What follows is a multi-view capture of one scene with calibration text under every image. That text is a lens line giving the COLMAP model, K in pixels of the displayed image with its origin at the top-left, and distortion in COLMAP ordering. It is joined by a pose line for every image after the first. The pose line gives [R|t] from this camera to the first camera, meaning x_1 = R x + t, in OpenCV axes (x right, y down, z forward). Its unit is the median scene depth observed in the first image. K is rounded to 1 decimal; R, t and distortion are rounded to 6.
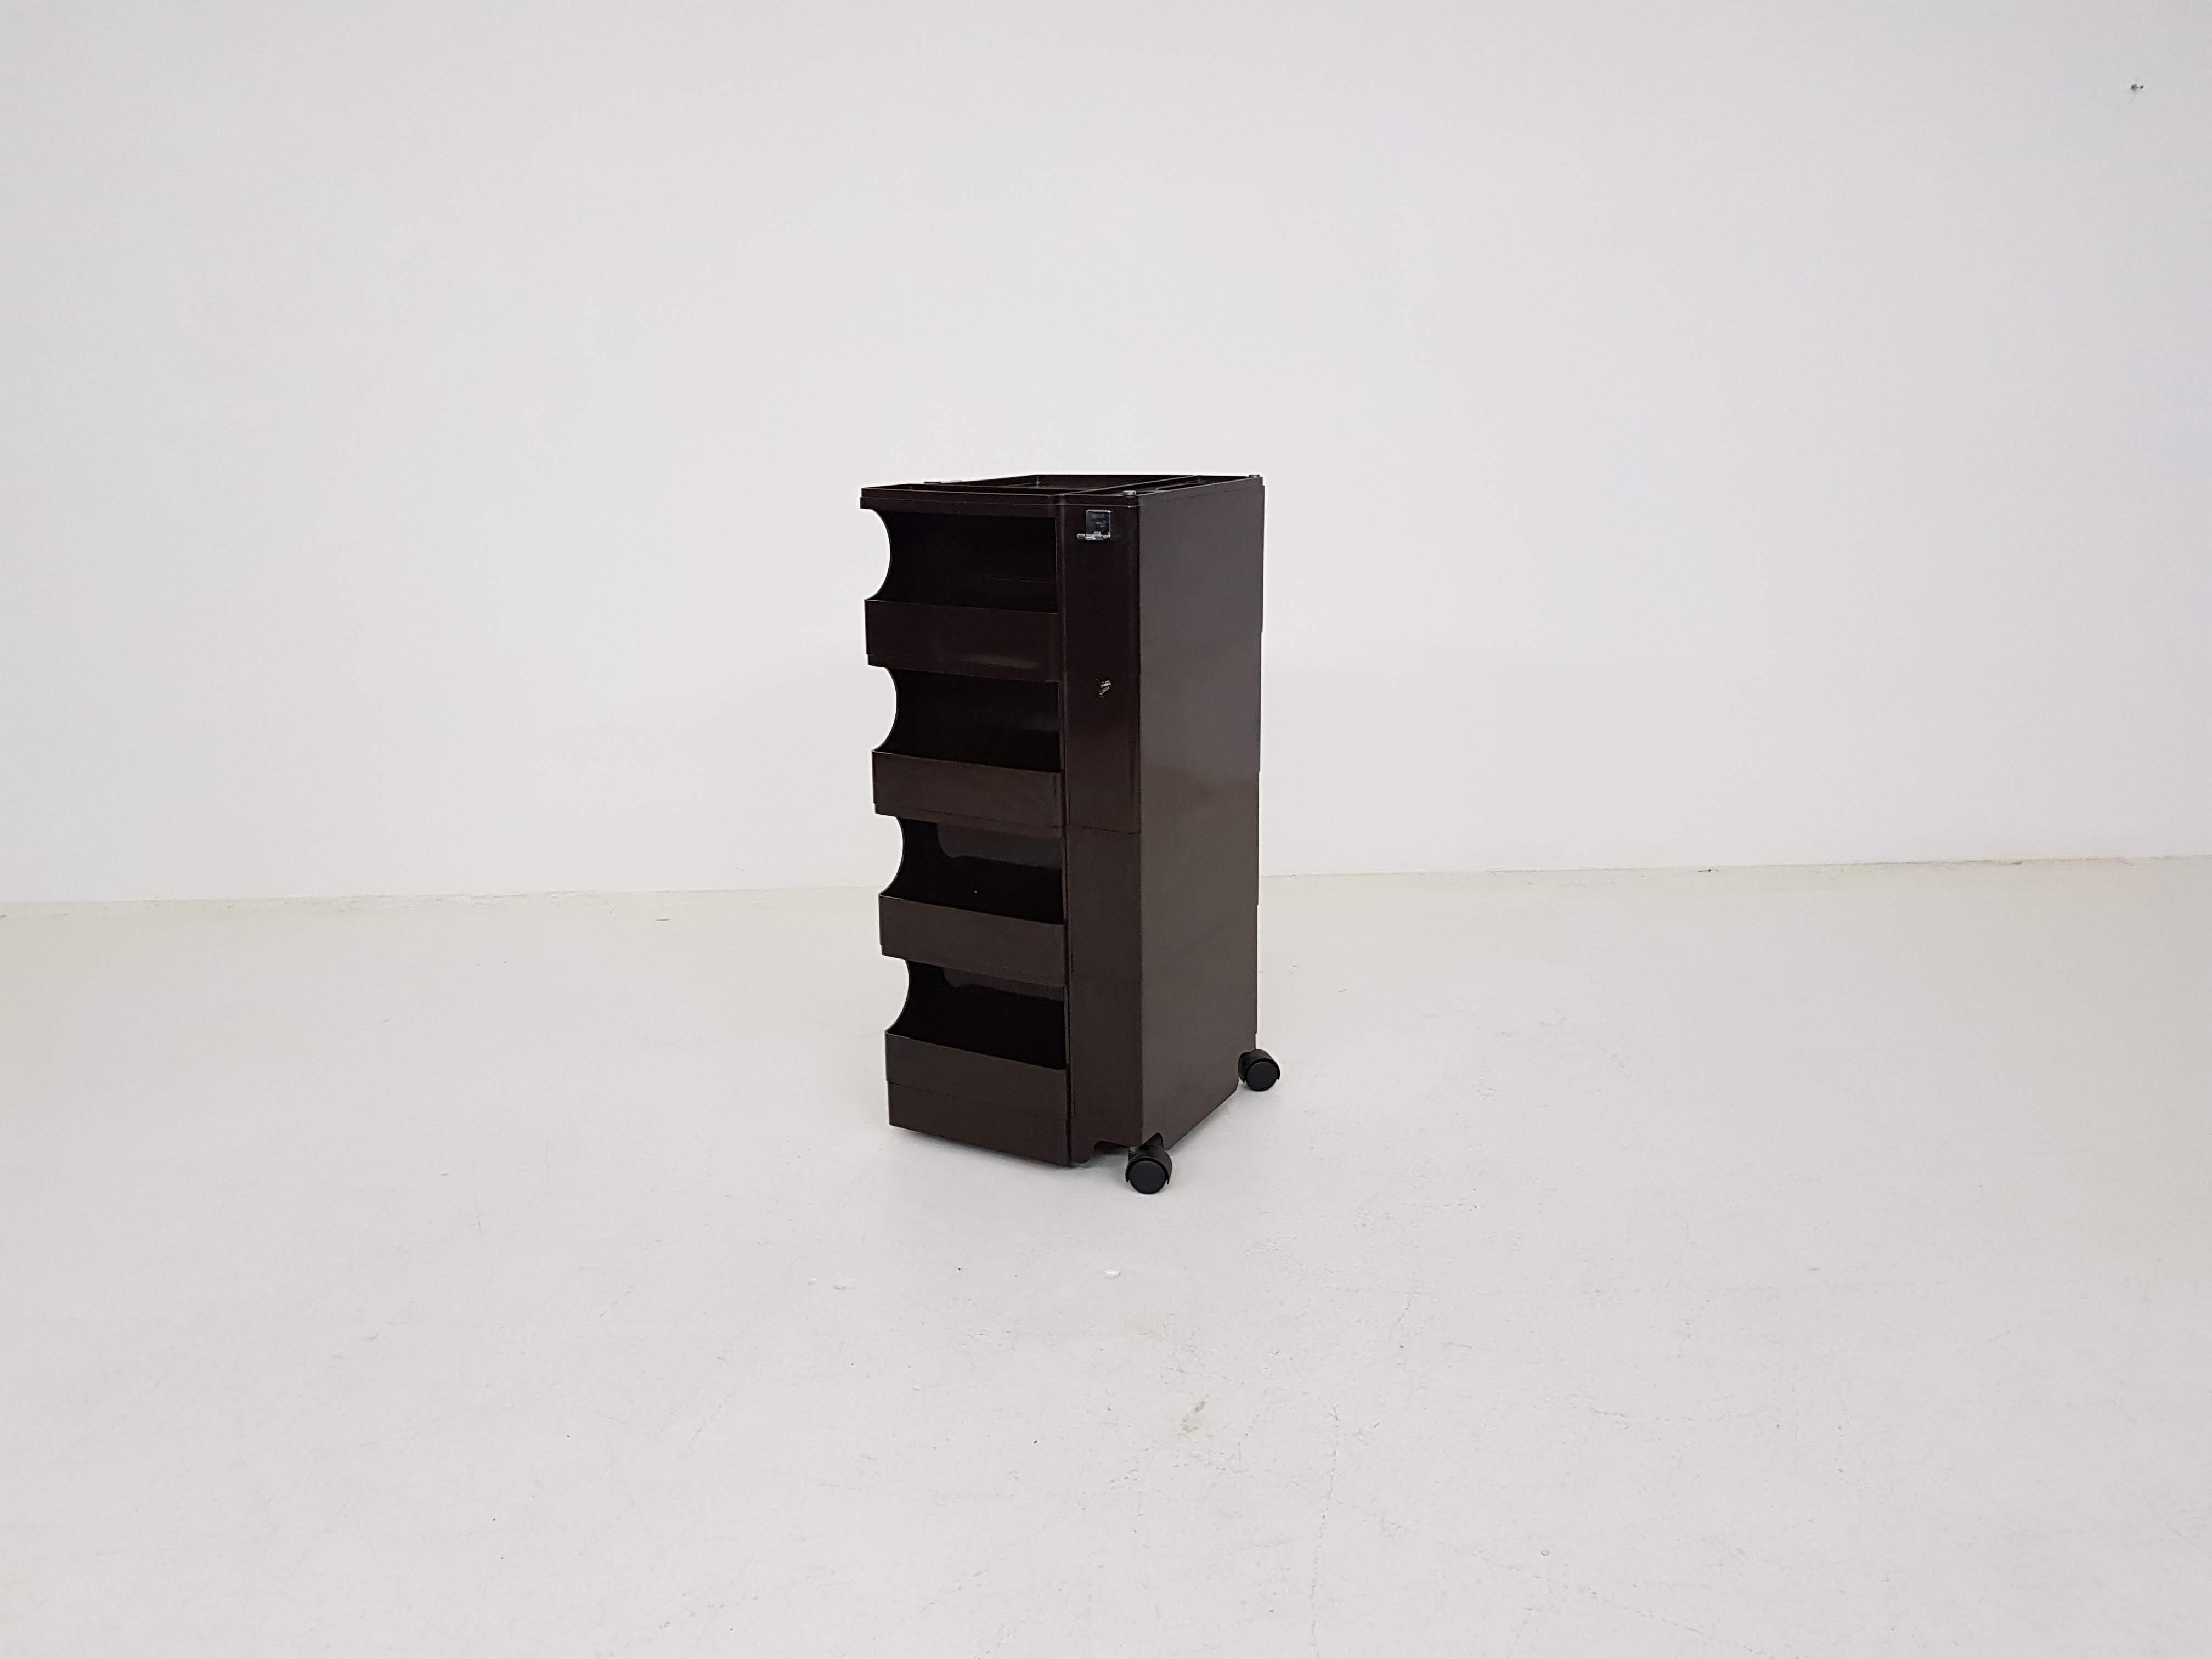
lens RADIAL K [[1755.4, 0, 1101.7], [0, 1755.4, 830.6], [0, 0, 1]] dist [-0.009281, -0.004185]
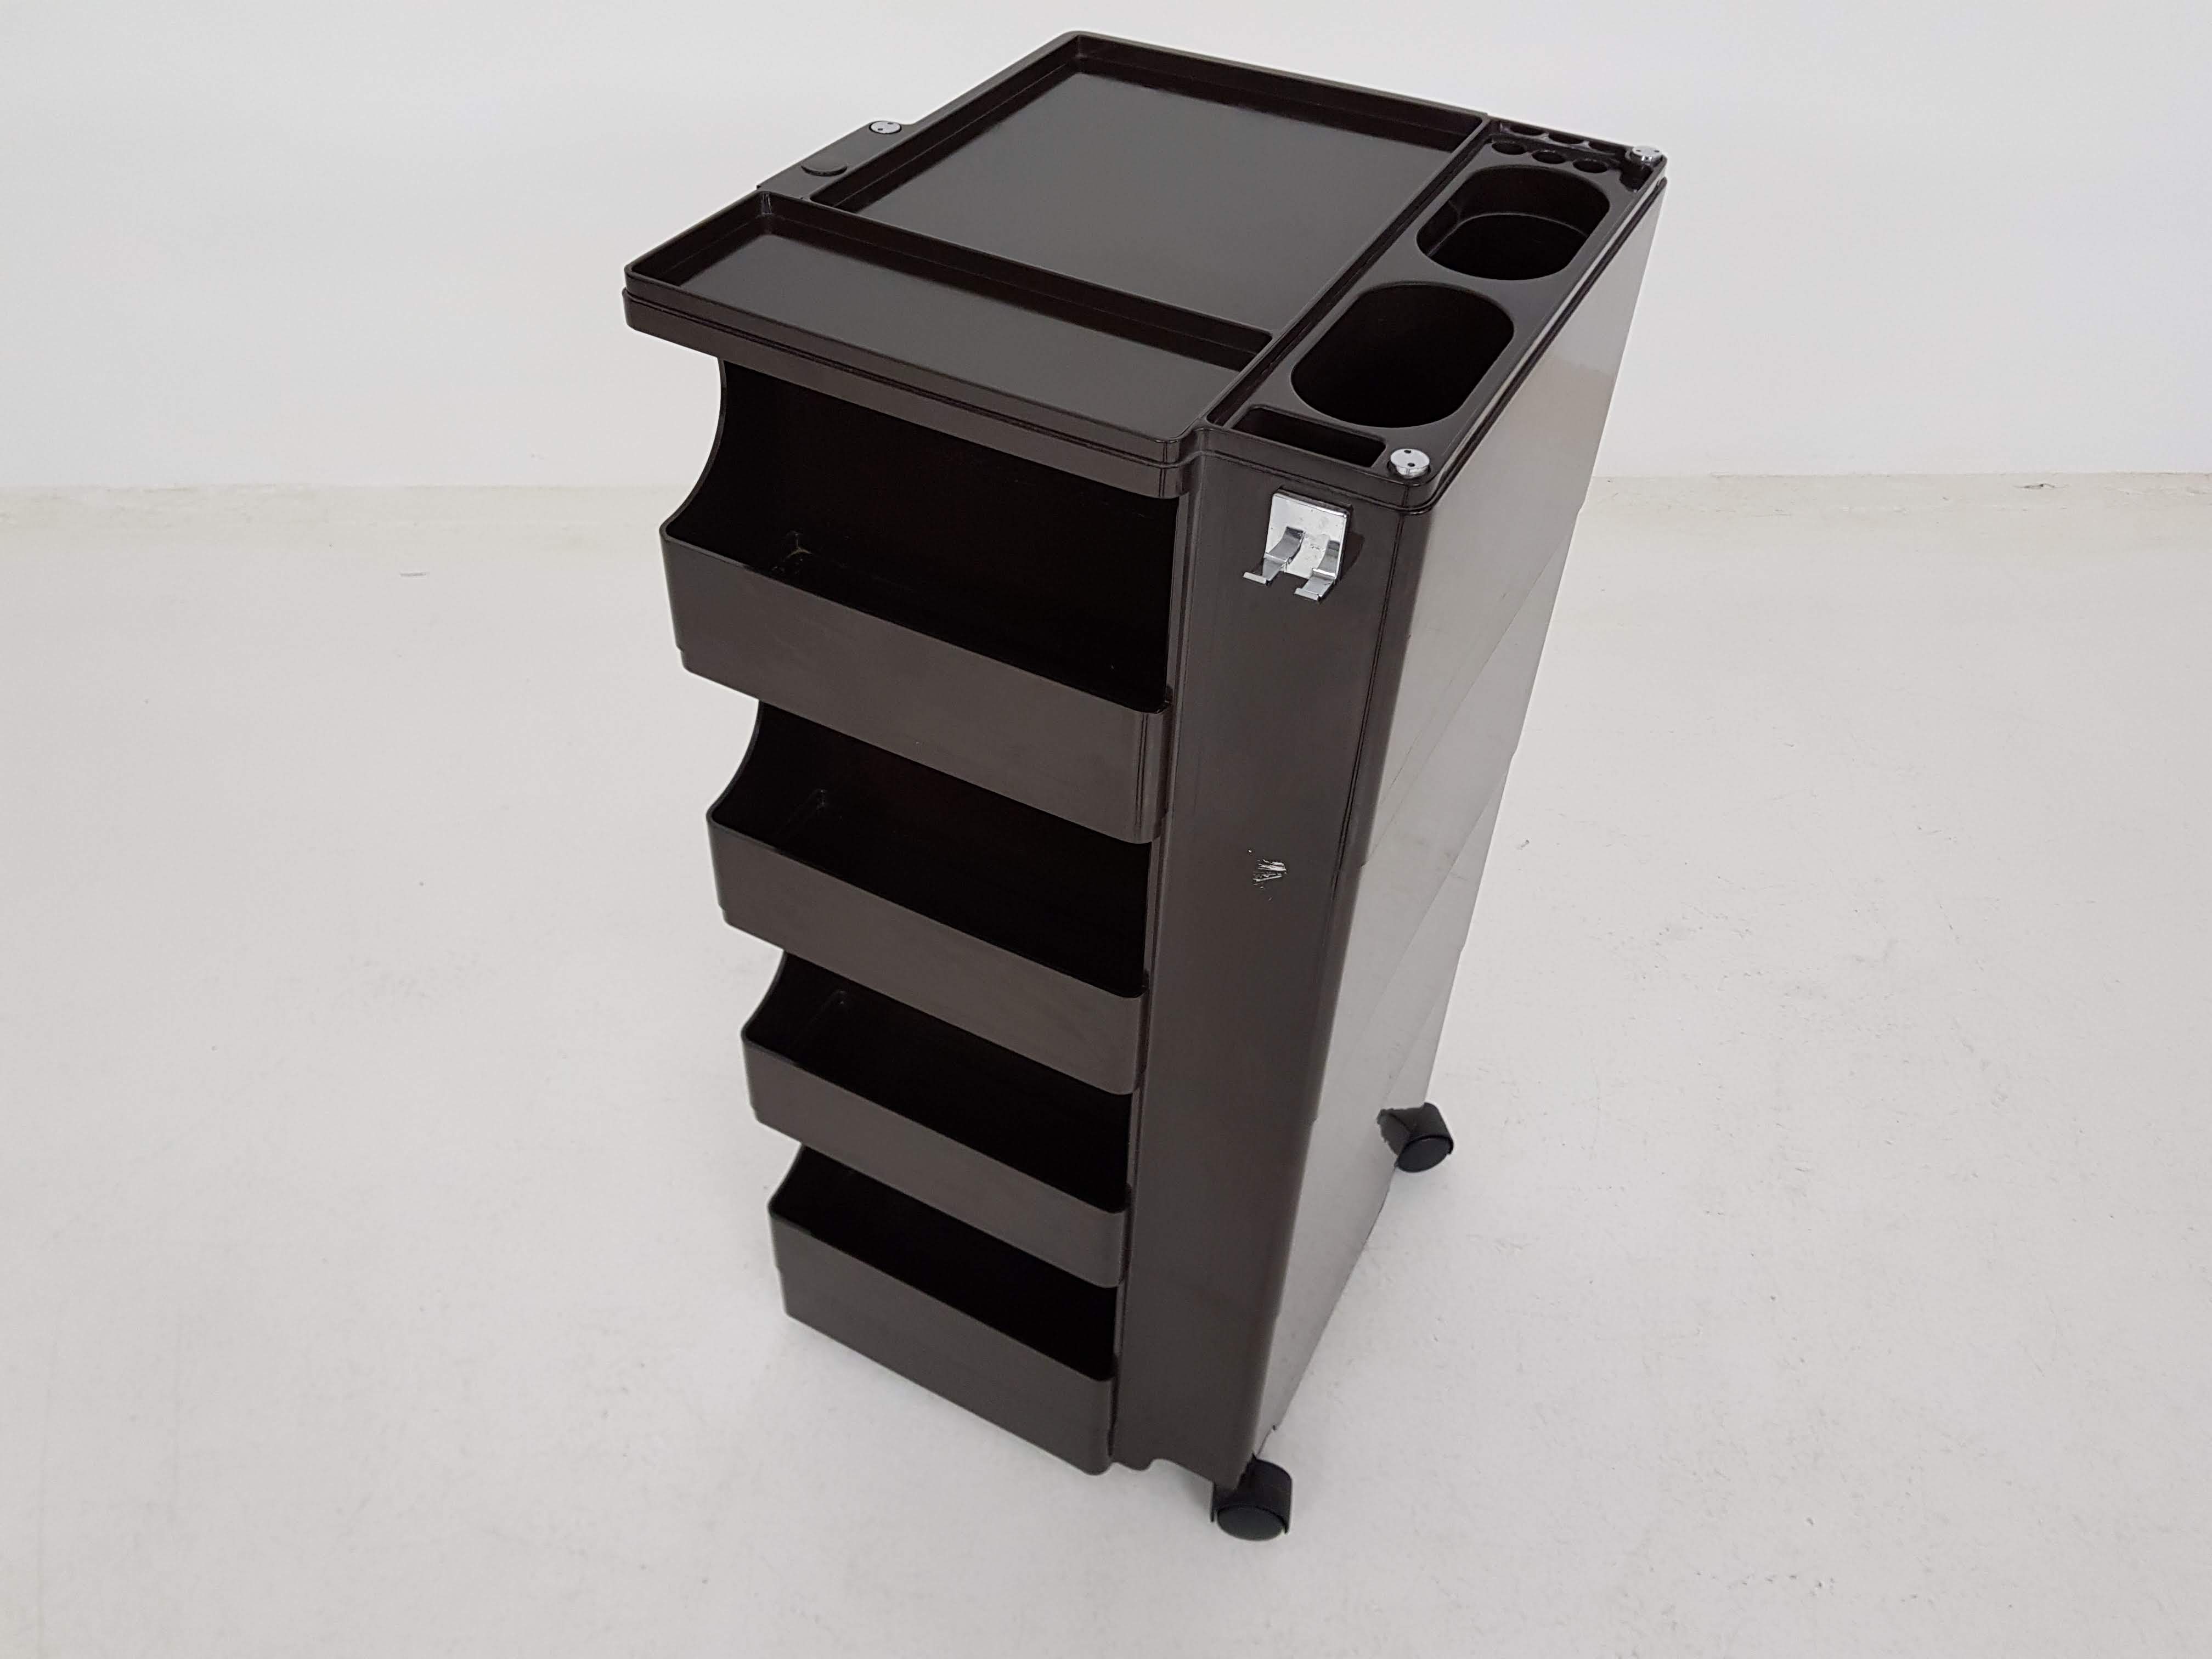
lens RADIAL K [[1755.4, 0, 1093.4], [0, 1755.4, 822.1], [0, 0, 1]] dist [-0.009281, -0.004185]
pose [[0.998916, 0.018690, 0.042630, -0.048922], [-0.036489, 0.883034, 0.467887, -0.241076], [-0.028899, -0.468936, 0.882759, 0.569023]]
